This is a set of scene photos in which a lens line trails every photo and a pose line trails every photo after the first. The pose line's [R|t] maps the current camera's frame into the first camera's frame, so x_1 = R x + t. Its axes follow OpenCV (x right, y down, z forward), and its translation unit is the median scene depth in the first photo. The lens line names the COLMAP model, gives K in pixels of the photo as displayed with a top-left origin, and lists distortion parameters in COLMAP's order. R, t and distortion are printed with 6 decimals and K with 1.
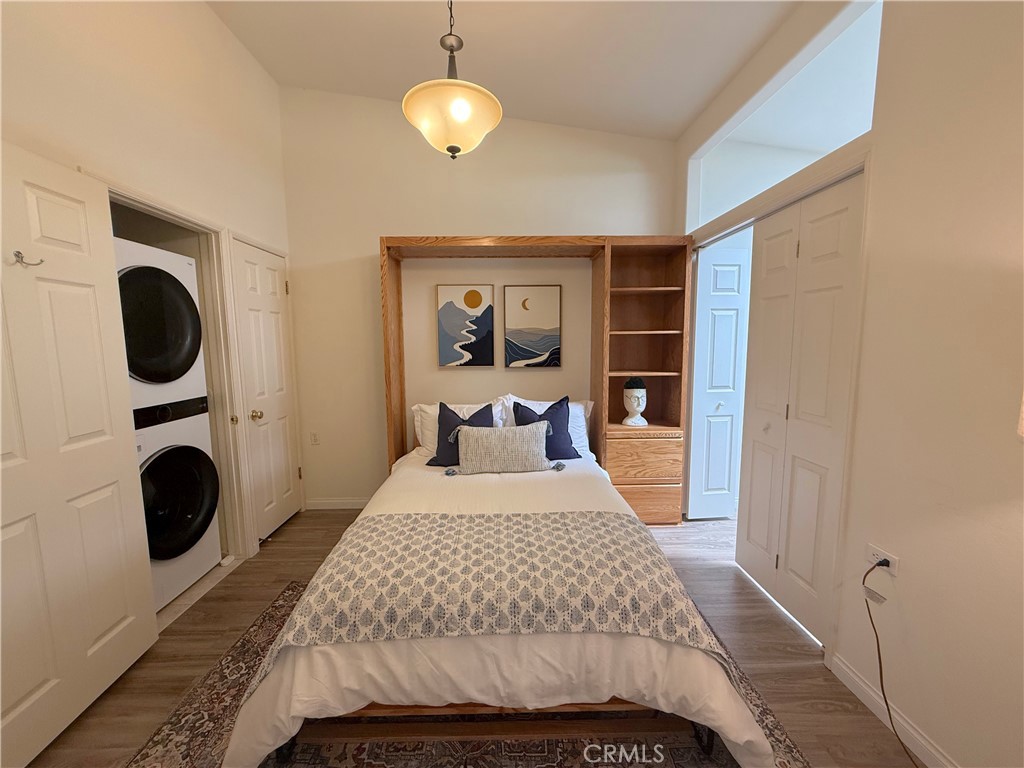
lens RADIAL K [[410.1, 0, 509.1], [0, 410.1, 386.5], [0, 0, 1]] dist [-0.000275, -0.000171]
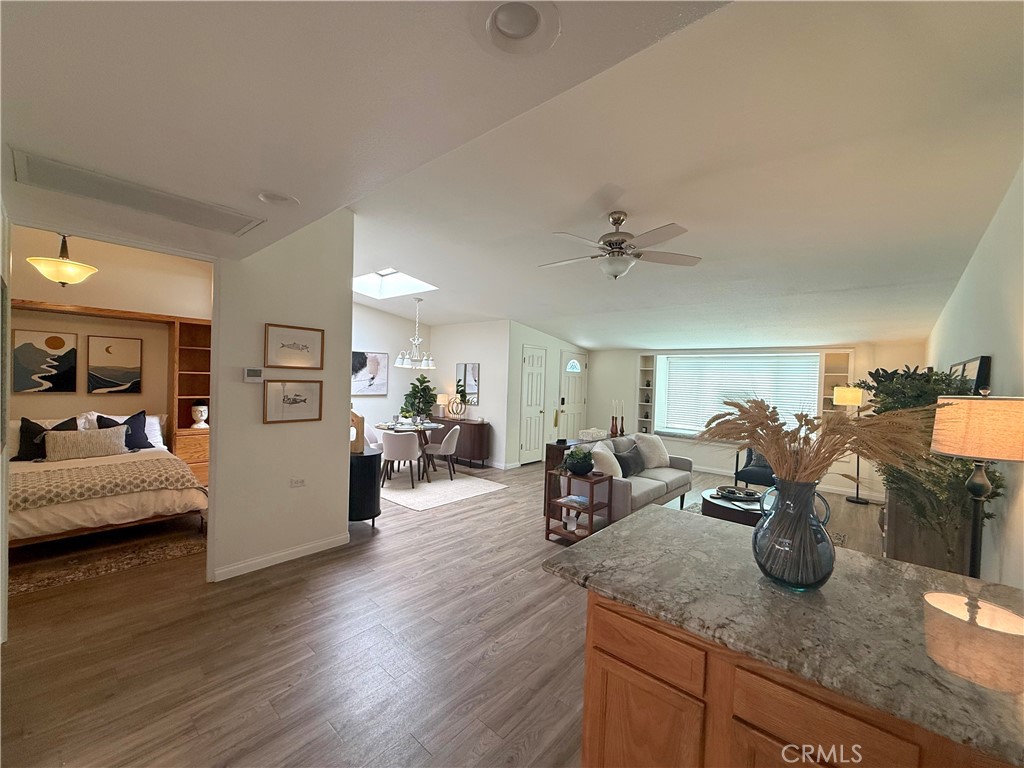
lens RADIAL K [[410.1, 0, 509.1], [0, 410.1, 386.5], [0, 0, 1]] dist [-0.000275, -0.000171]
pose [[0.680004, 0.016958, 0.733013, -0.070639], [0.043355, 0.997053, -0.063287, 0.099938], [-0.731926, 0.074816, 0.677265, -1.226738]]
